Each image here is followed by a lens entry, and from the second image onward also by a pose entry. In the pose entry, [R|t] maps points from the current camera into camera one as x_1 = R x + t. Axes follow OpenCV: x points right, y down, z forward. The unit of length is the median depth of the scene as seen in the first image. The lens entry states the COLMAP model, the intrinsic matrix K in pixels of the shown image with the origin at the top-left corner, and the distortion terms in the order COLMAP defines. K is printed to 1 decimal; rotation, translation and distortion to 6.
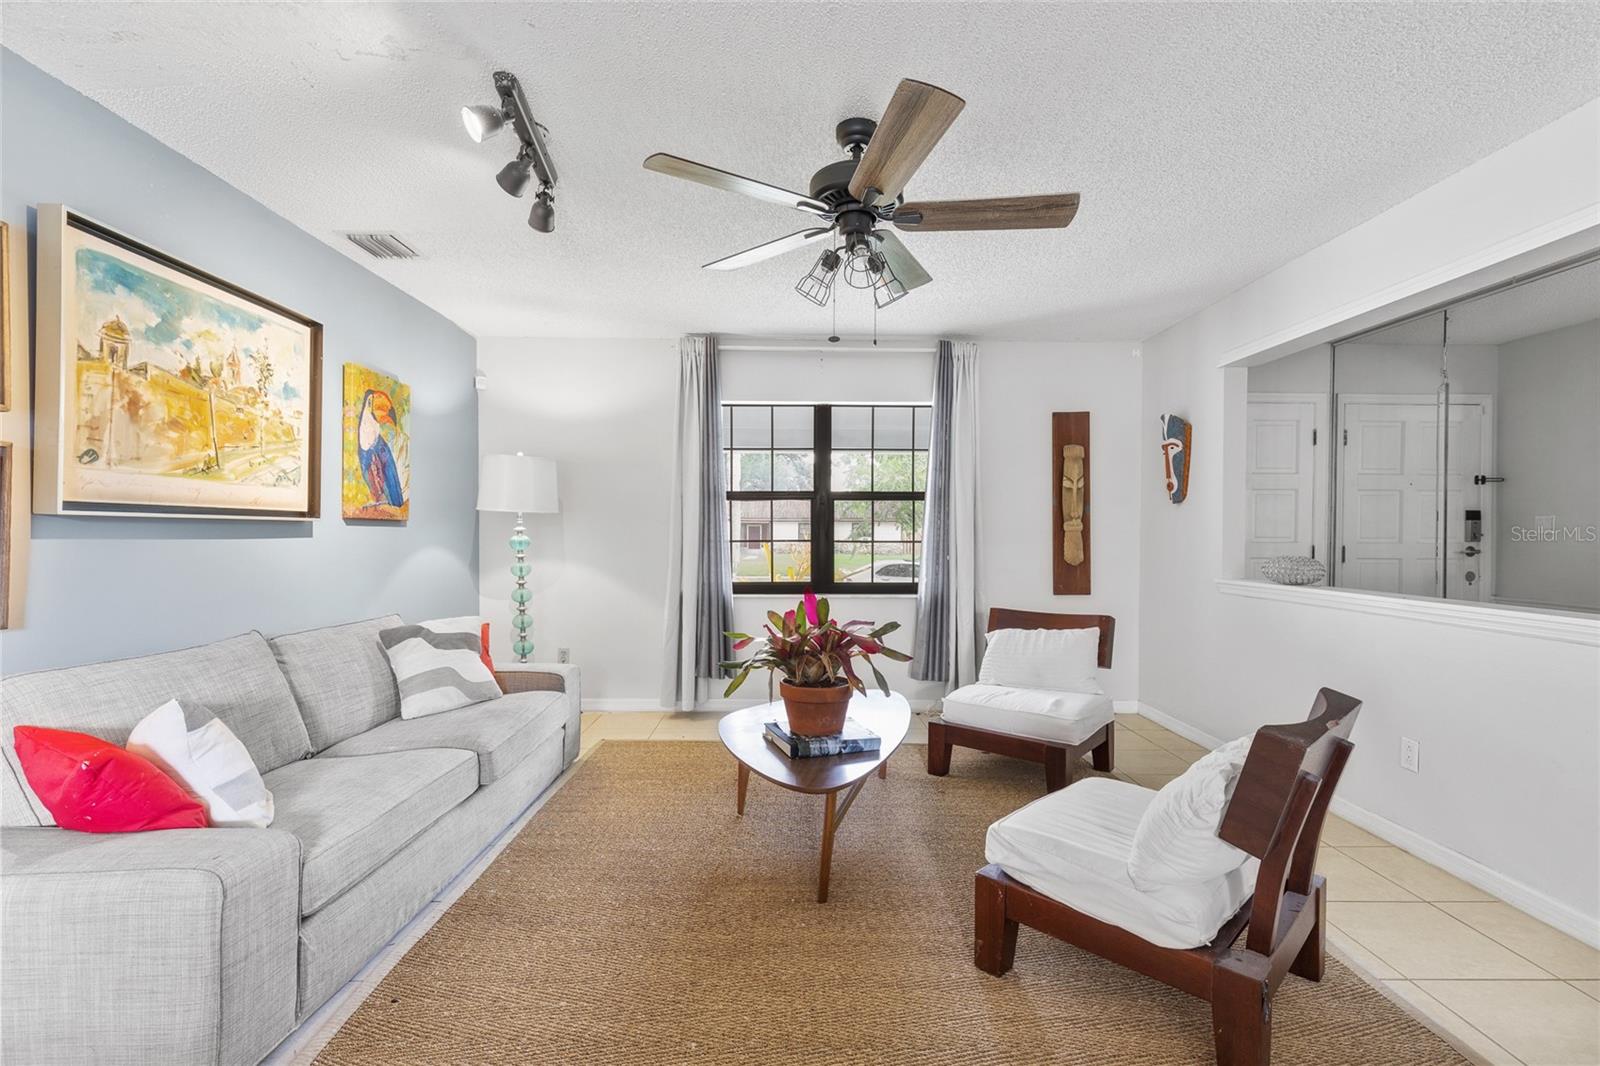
lens RADIAL K [[723.0, 0, 799.8], [0, 723.0, 545.8], [0, 0, 1]] dist [0.003340, 0.000541]
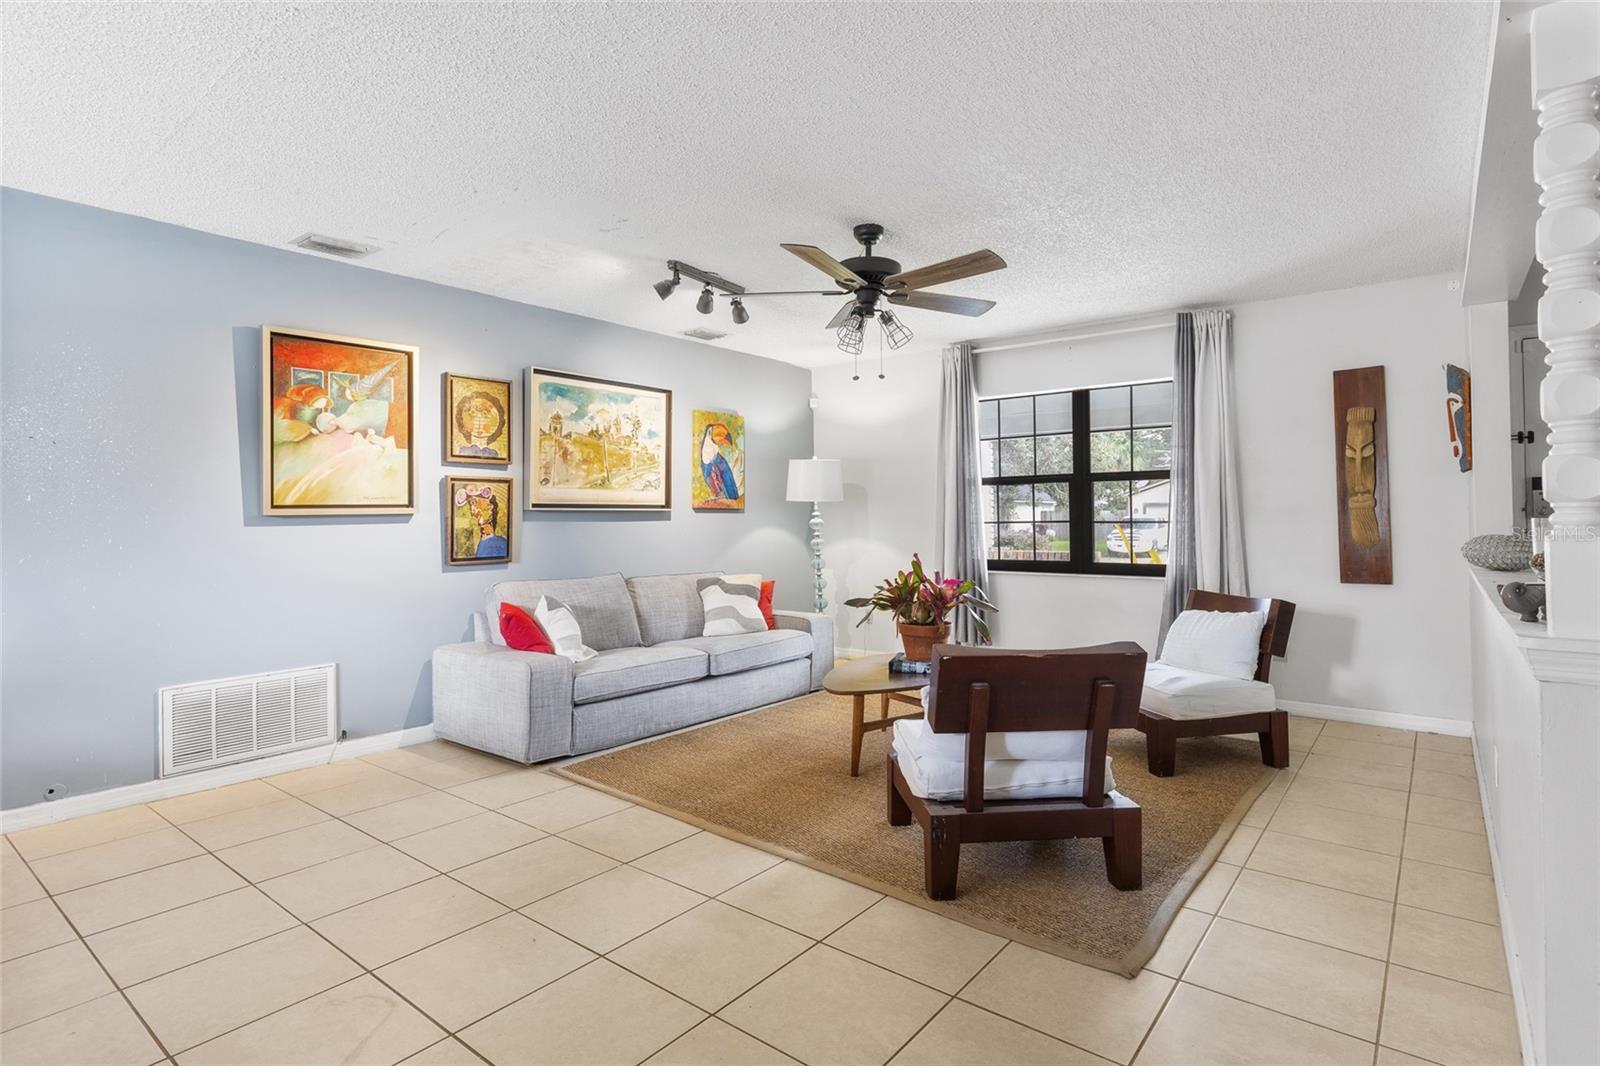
lens RADIAL K [[805.7, 0, 816.4], [0, 805.7, 514.6], [0, 0, 1]] dist [-0.000690, -0.000248]
pose [[0.782384, -0.011613, -0.622688, 0.640815], [-0.000988, 0.999802, -0.019887, 0.009512], [0.622796, 0.016175, 0.782217, -0.189532]]
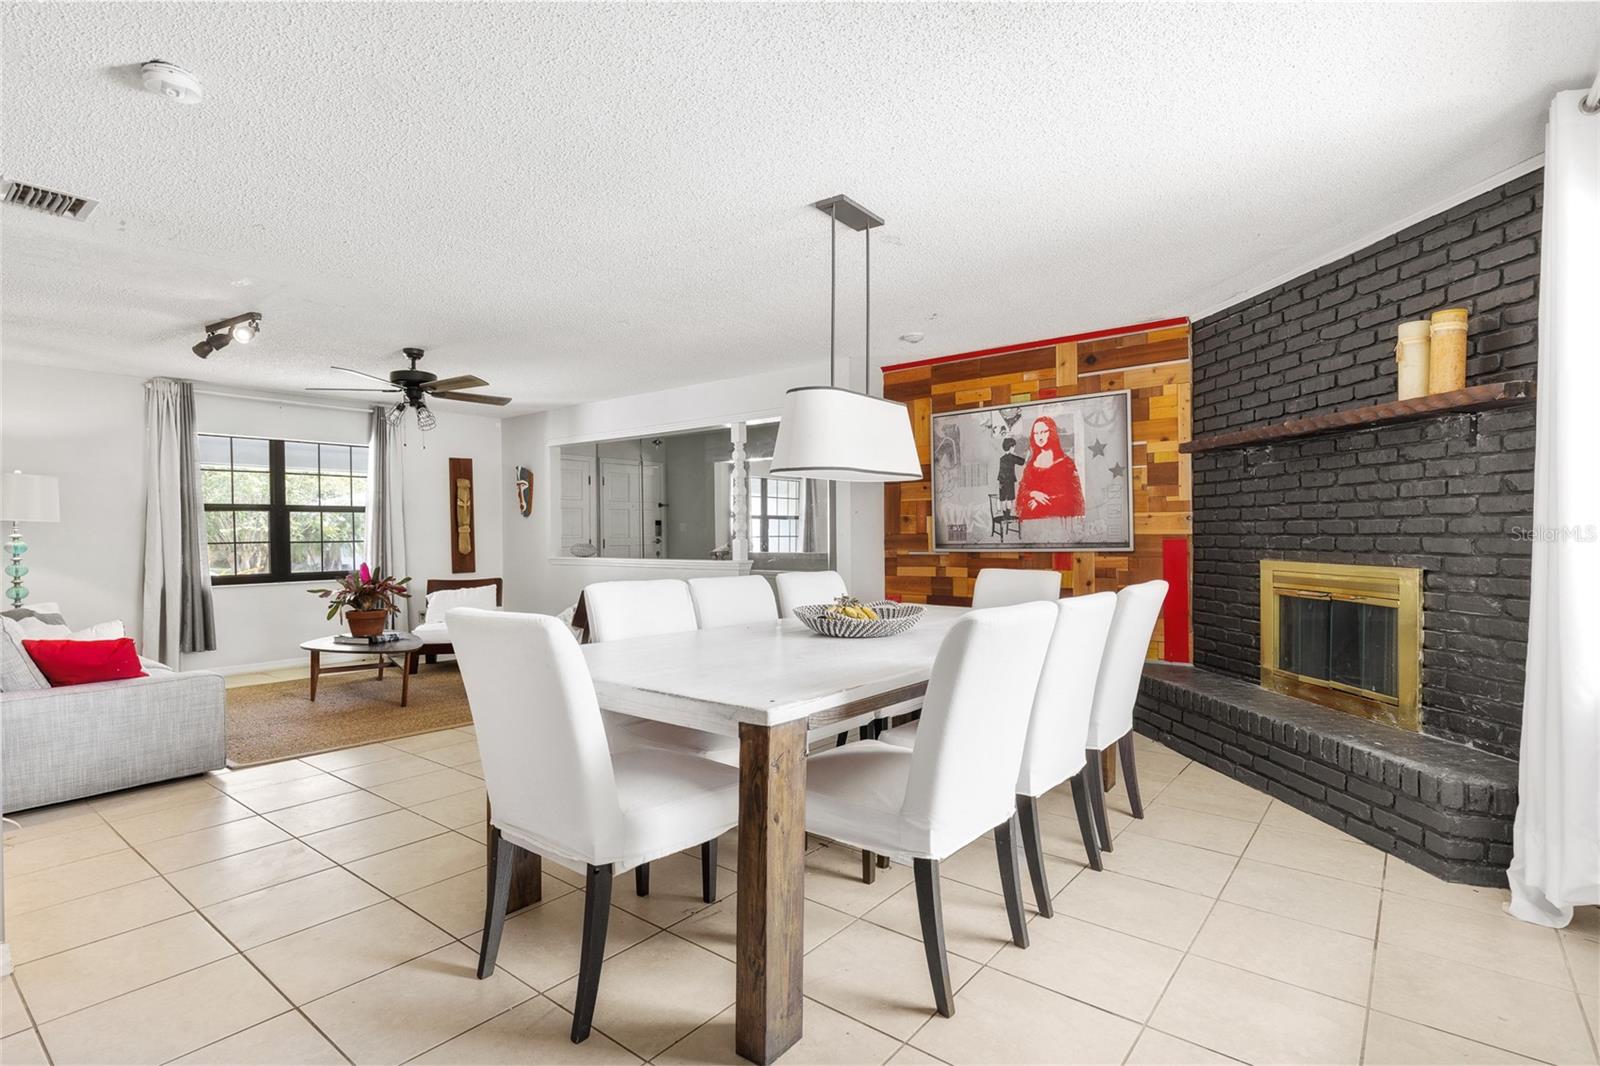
lens RADIAL K [[786.3, 0, 799.2], [0, 786.3, 546.7], [0, 0, 1]] dist [0.001504, 0.000378]
pose [[0.637172, -0.022767, 0.770385, -0.674216], [0.024778, 0.999652, 0.009050, 0.017345], [-0.770323, 0.013322, 0.637515, -0.931441]]
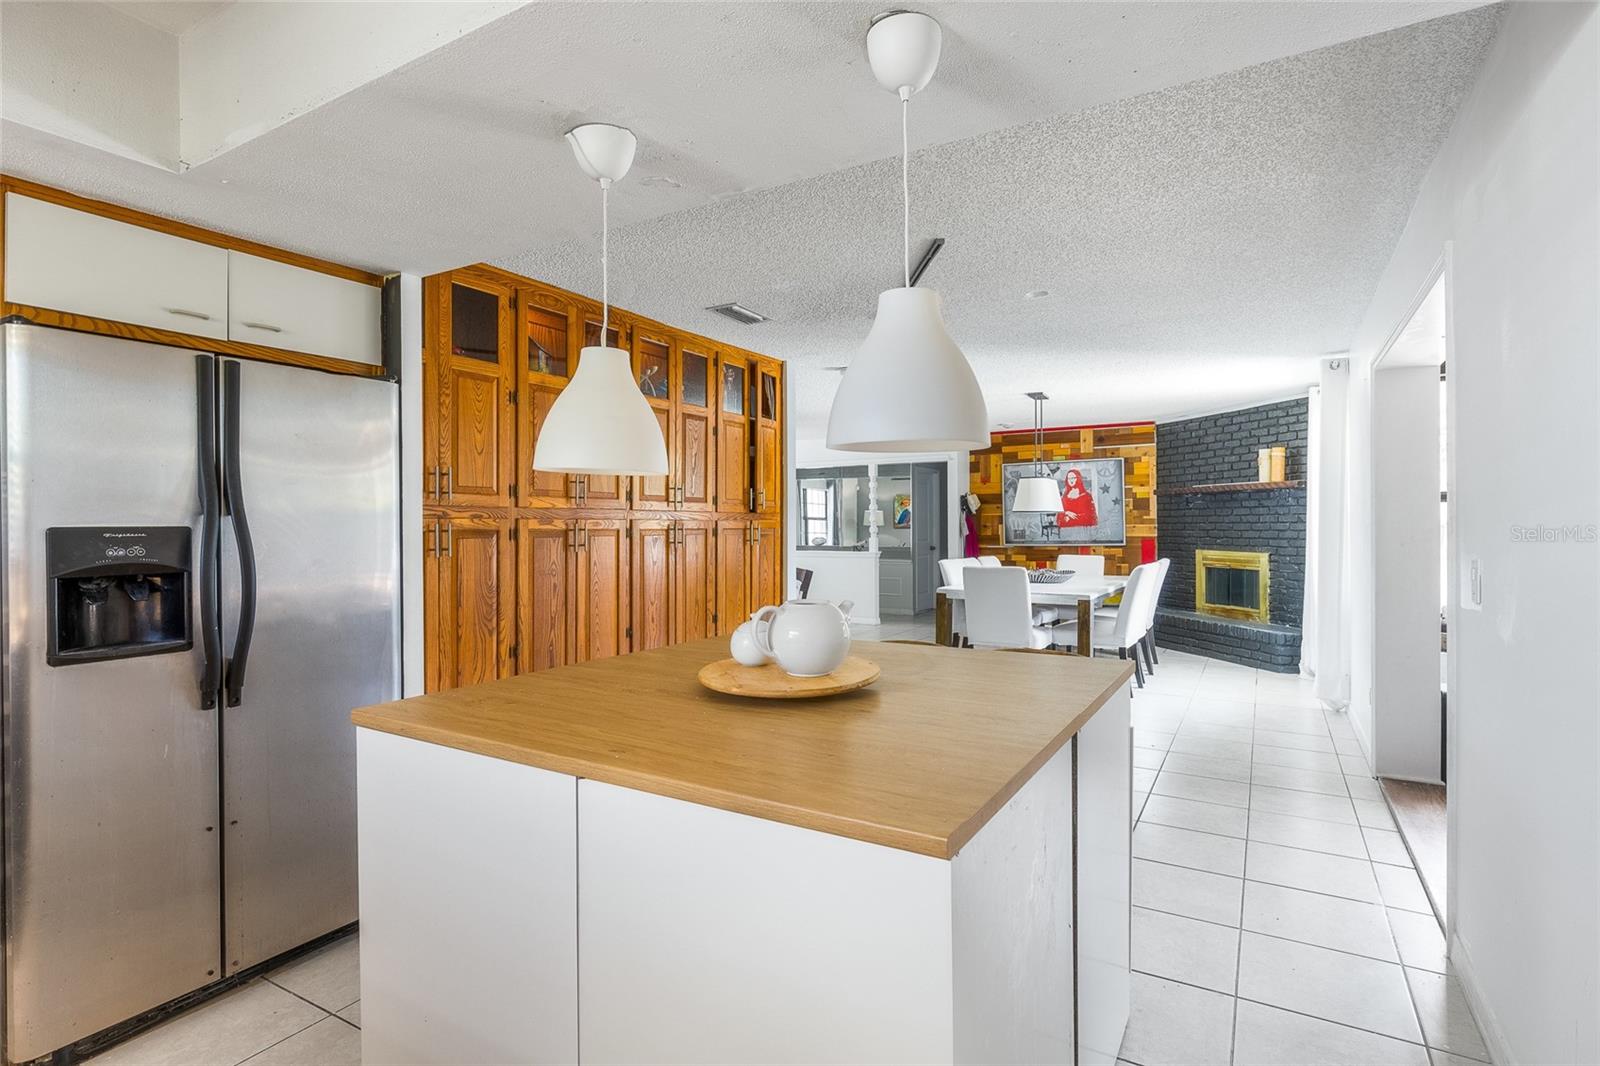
lens RADIAL K [[796.1, 0, 800.0], [0, 796.1, 533.0], [0, 0, 1]] dist [0.001427, 0.000064]
pose [[0.519870, -0.016869, 0.854079, -2.025854], [0.024079, 0.999697, 0.005089, -0.027653], [-0.853906, 0.017919, 0.520119, -0.944697]]
